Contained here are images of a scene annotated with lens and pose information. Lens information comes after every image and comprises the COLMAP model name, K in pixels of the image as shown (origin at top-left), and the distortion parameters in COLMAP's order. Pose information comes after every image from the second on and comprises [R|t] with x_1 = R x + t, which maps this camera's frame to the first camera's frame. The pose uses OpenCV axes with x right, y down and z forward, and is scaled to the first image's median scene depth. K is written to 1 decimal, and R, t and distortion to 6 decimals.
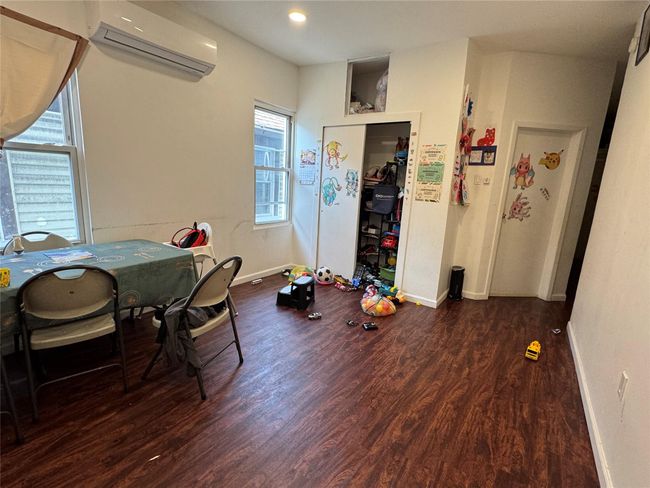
lens RADIAL K [[306.5, 0, 325.4], [0, 306.5, 243.1], [0, 0, 1]] dist [-0.005554, -0.000286]
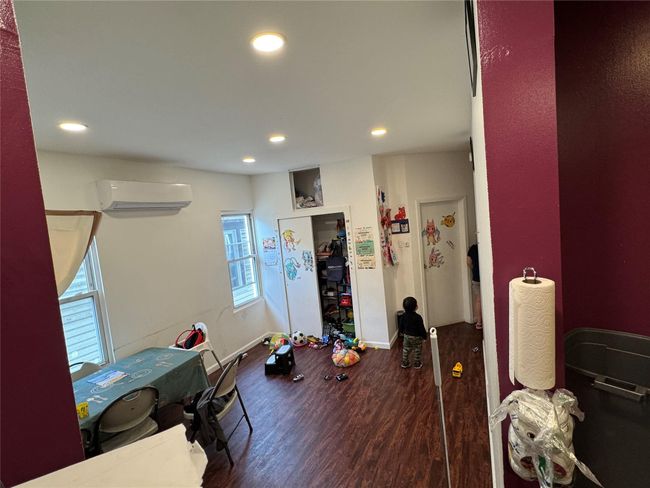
lens RADIAL K [[306.5, 0, 324.4], [0, 306.5, 243.6], [0, 0, 1]] dist [-0.005554, -0.000286]
pose [[0.976639, -0.166193, 0.136218, -0.009549], [0.181659, 0.977162, -0.110249, -0.155563], [-0.114784, 0.132419, 0.984525, -0.350662]]
